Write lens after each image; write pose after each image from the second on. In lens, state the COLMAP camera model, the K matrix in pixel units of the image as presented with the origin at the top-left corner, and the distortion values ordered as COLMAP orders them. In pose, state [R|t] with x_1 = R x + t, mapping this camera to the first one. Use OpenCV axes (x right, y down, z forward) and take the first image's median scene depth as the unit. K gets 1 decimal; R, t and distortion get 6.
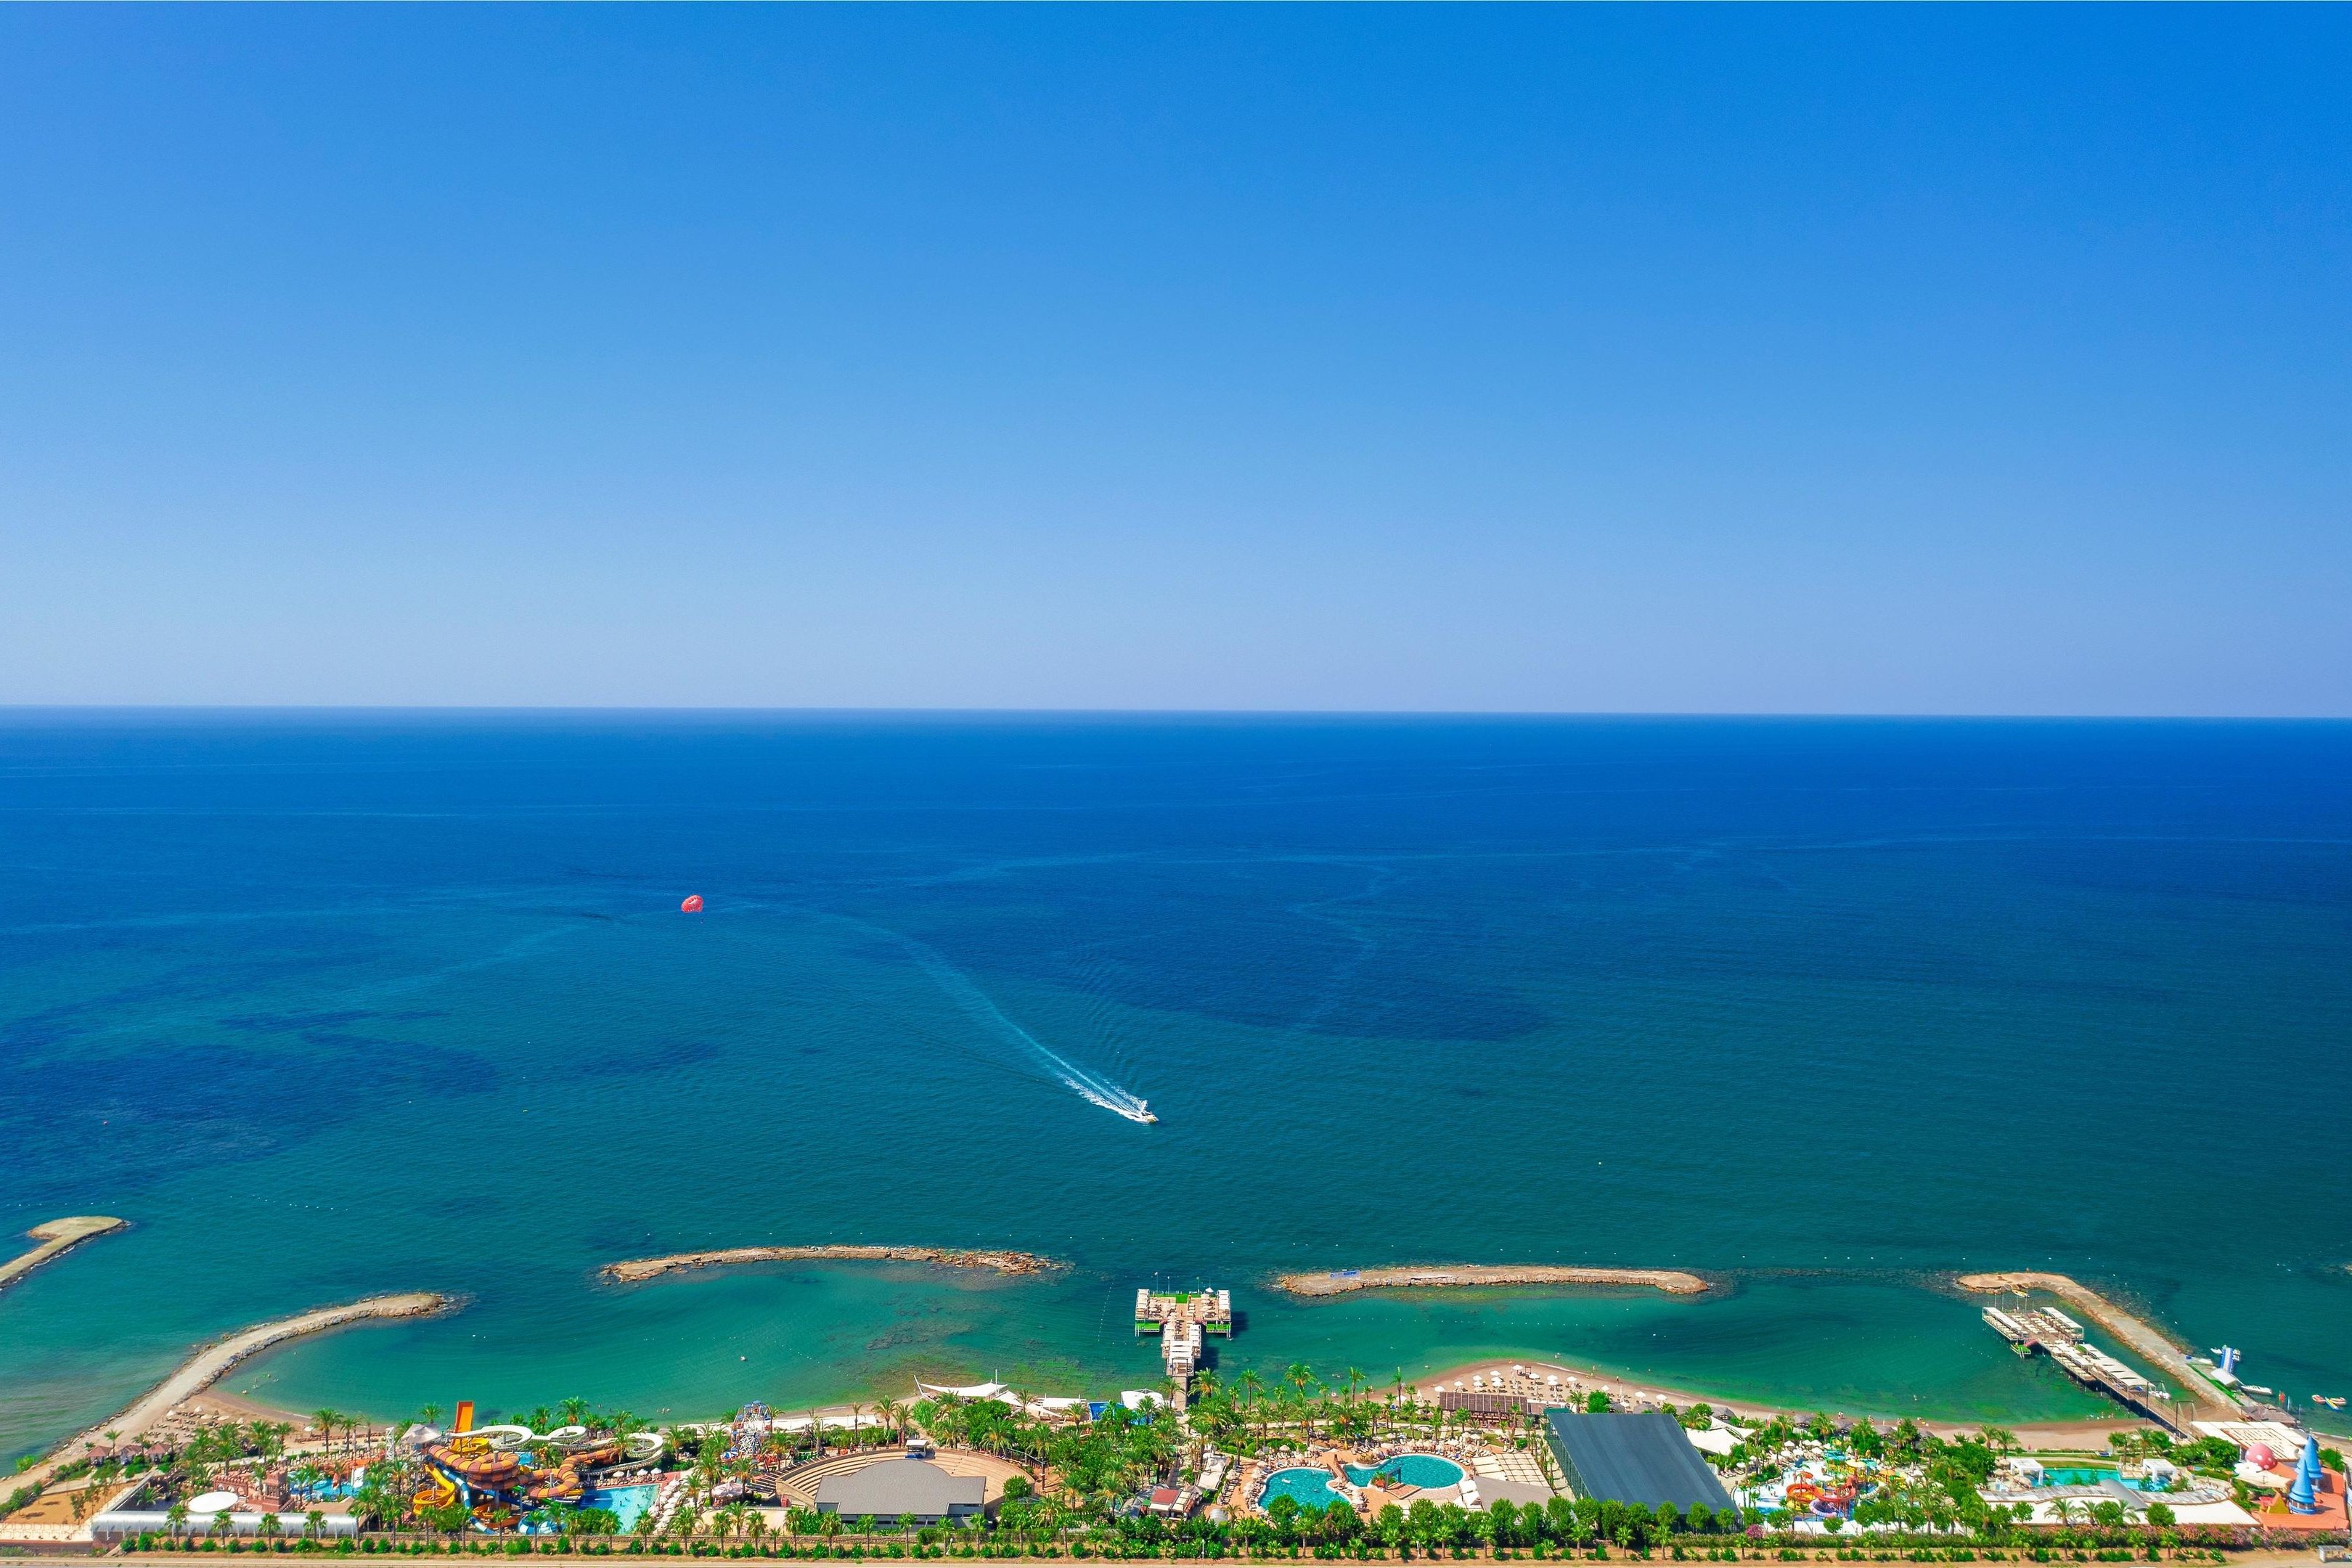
lens RADIAL K [[1954.7, 0, 1180.1], [0, 1954.7, 781.8], [0, 0, 1]] dist [-0.006188, 0.004215]
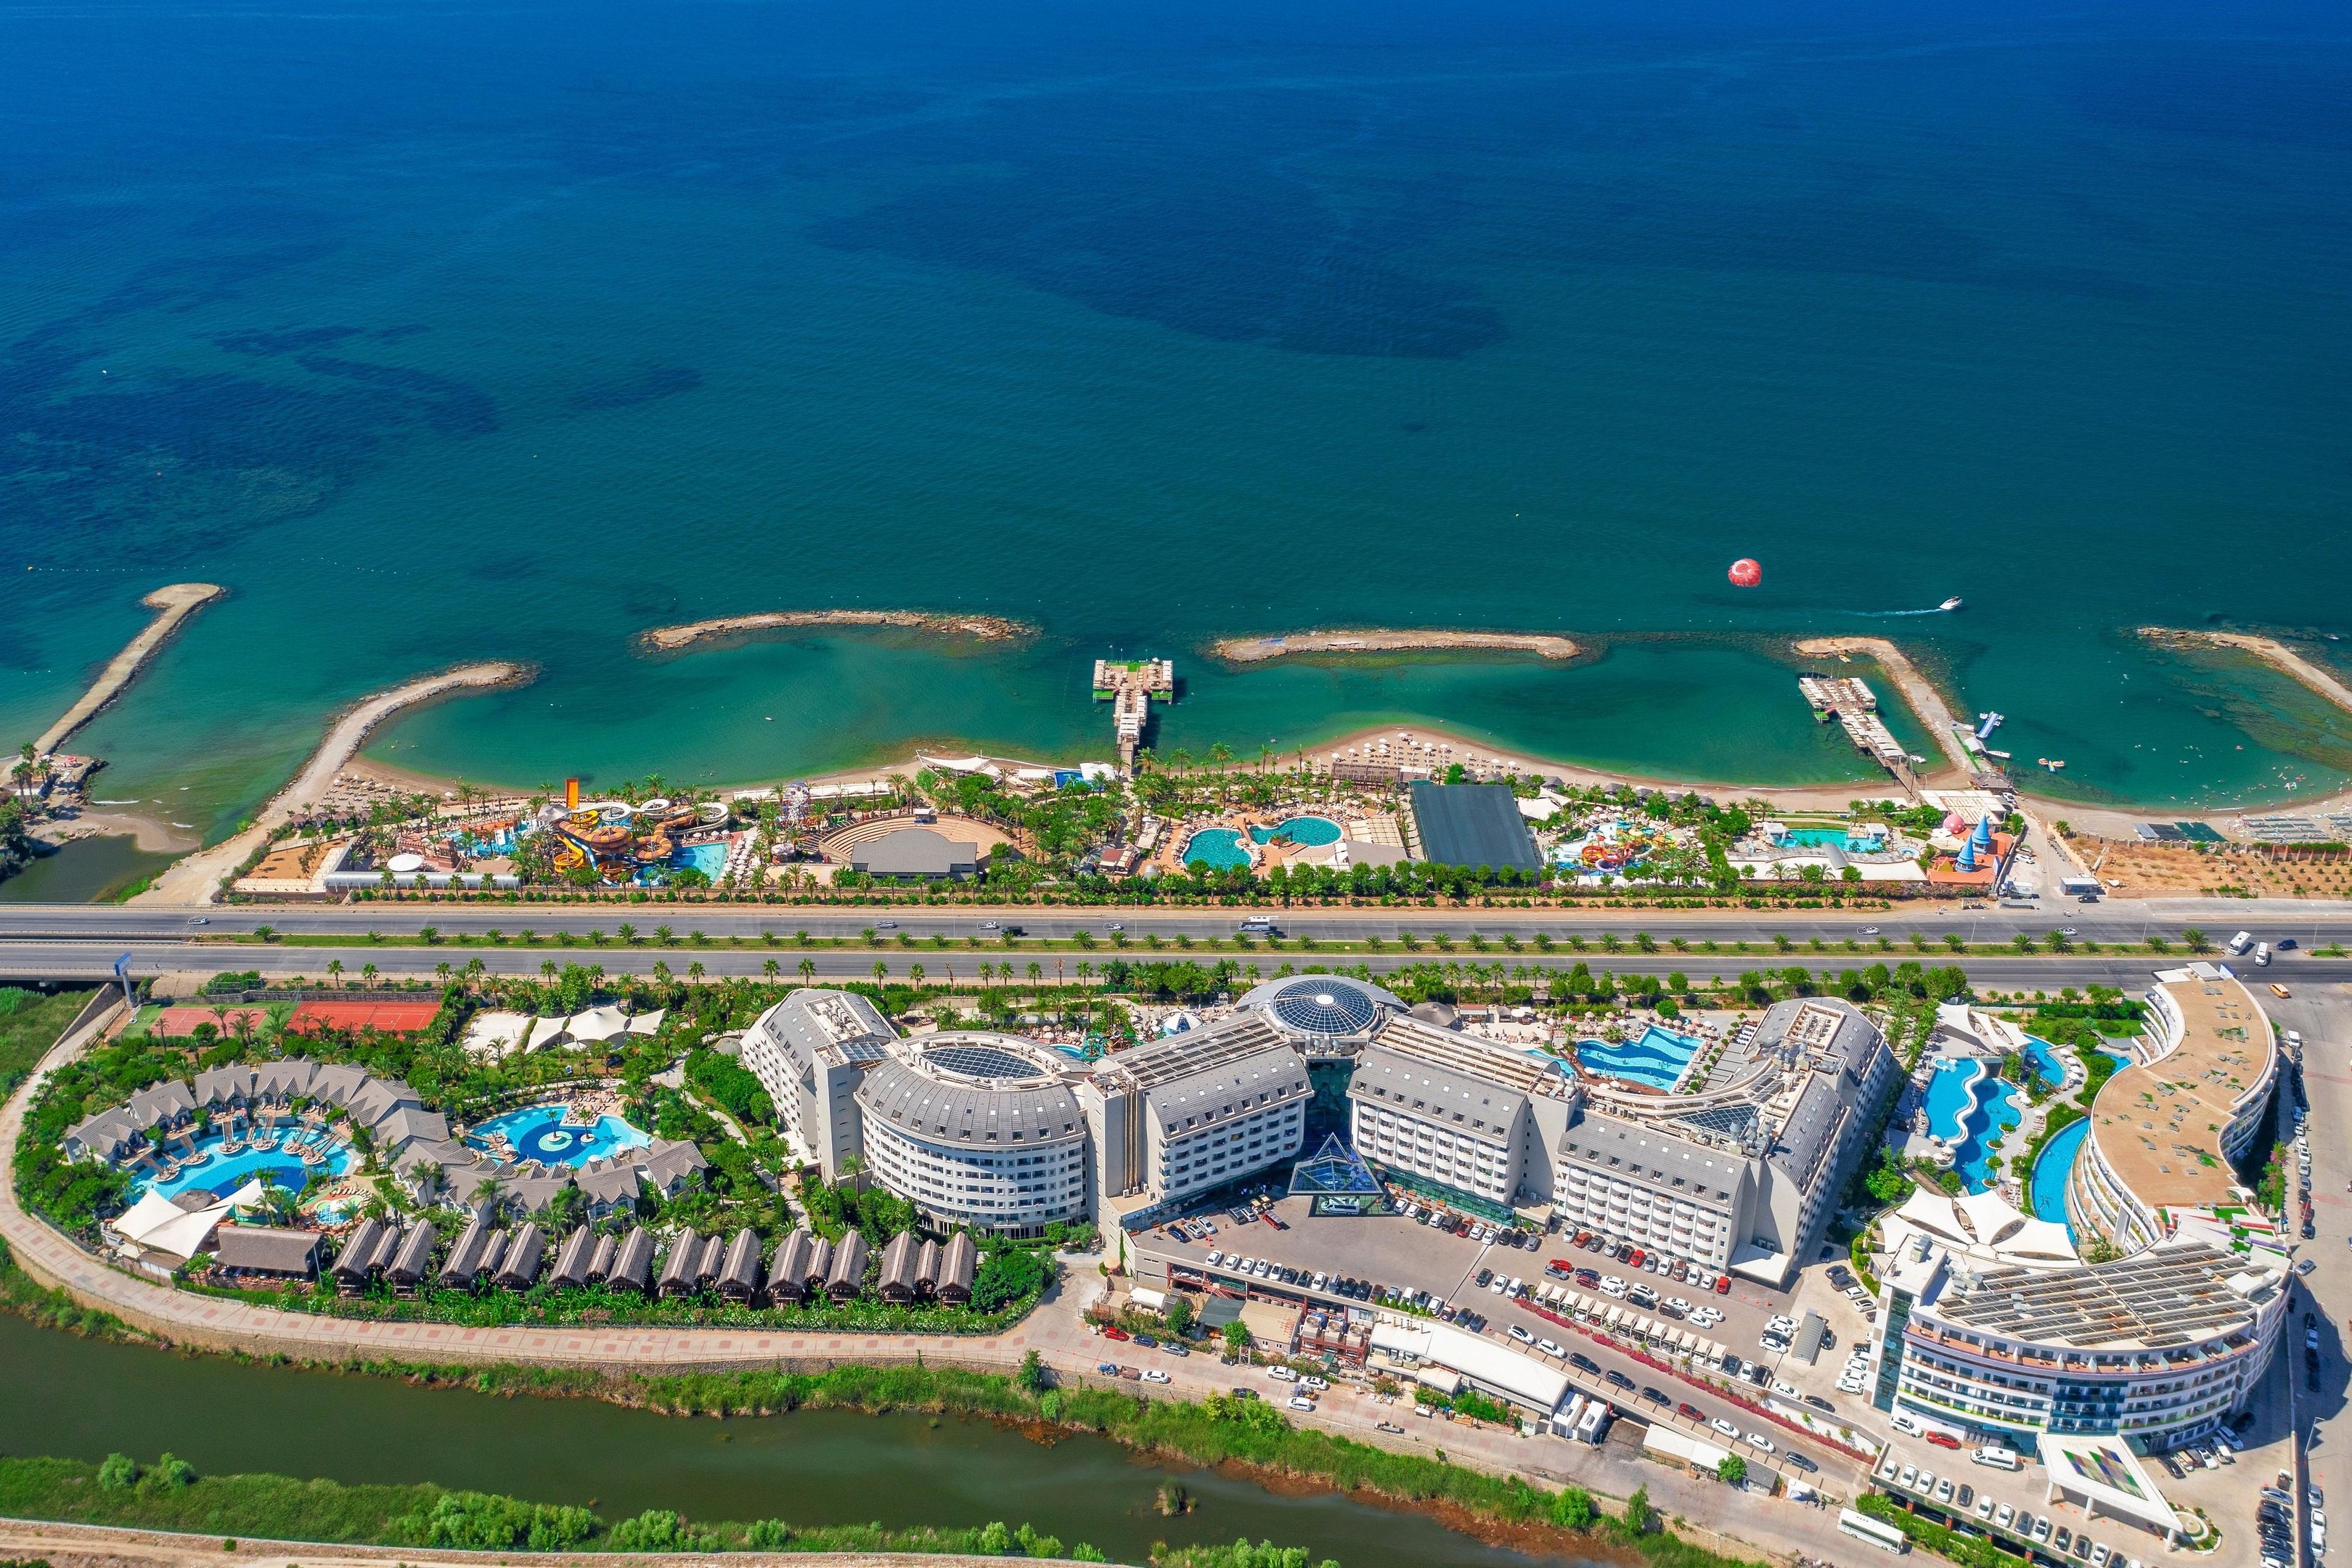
lens RADIAL K [[1954.7, 0, 1180.1], [0, 1954.7, 781.8], [0, 0, 1]] dist [-0.006188, 0.004215]
pose [[0.999815, 0.007797, 0.017558, 0.014211], [-0.013600, 0.932759, 0.360245, -0.152665], [-0.013569, -0.360417, 0.932693, -0.213698]]
